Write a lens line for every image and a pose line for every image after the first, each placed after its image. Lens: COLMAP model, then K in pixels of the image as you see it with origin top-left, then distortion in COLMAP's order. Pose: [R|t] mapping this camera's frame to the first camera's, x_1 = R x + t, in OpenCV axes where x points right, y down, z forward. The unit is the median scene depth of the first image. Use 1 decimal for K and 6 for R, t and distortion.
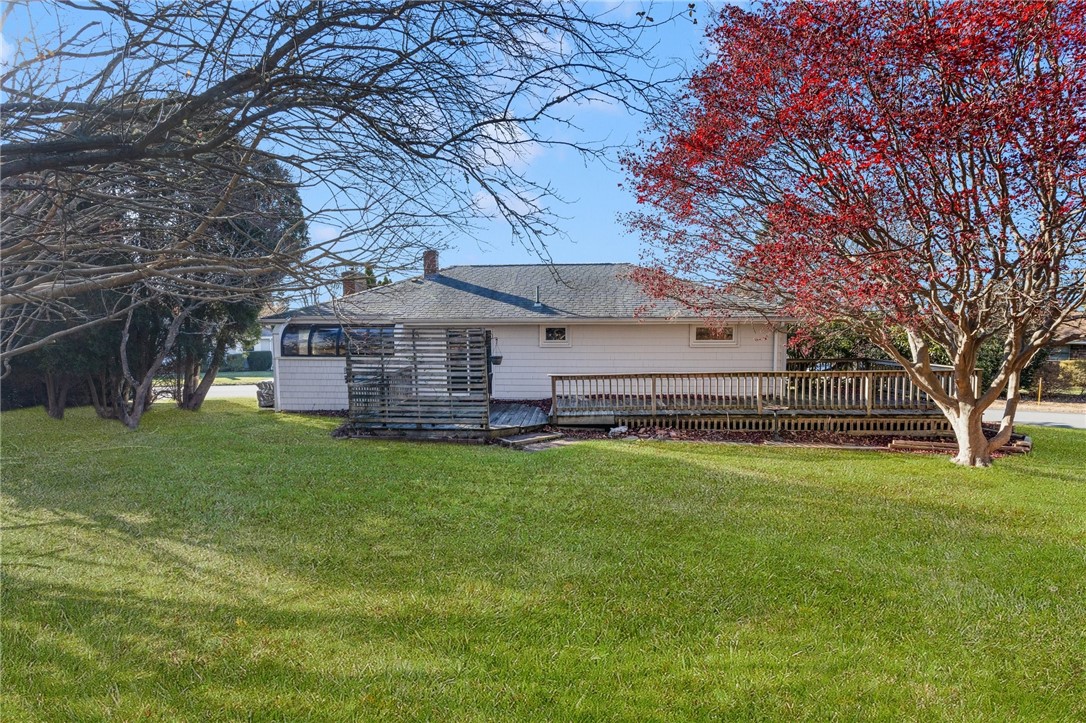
lens RADIAL K [[552.7, 0, 543.5], [0, 552.7, 360.8], [0, 0, 1]] dist [0.003570, 0.000203]
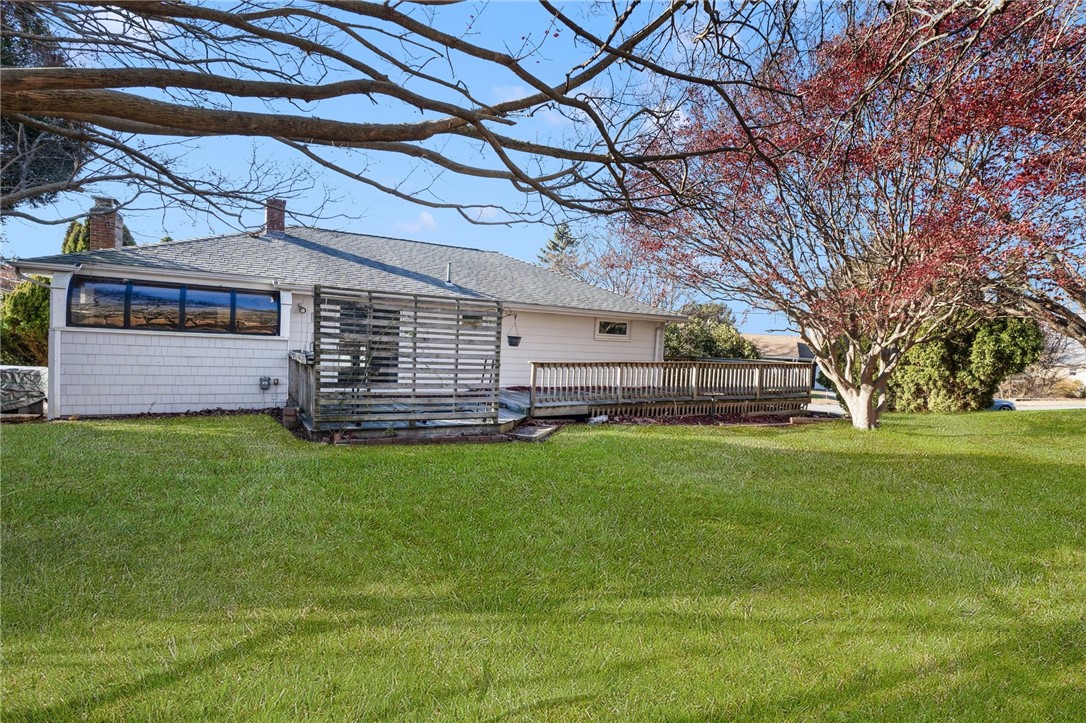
lens RADIAL K [[549.6, 0, 543.5], [0, 549.6, 366.6], [0, 0, 1]] dist [0.001915, 0.000236]
pose [[0.819001, 0.016391, 0.573557, -0.490963], [-0.015235, 0.999861, -0.006819, 0.040393], [-0.573589, -0.003154, 0.819137, 0.264973]]
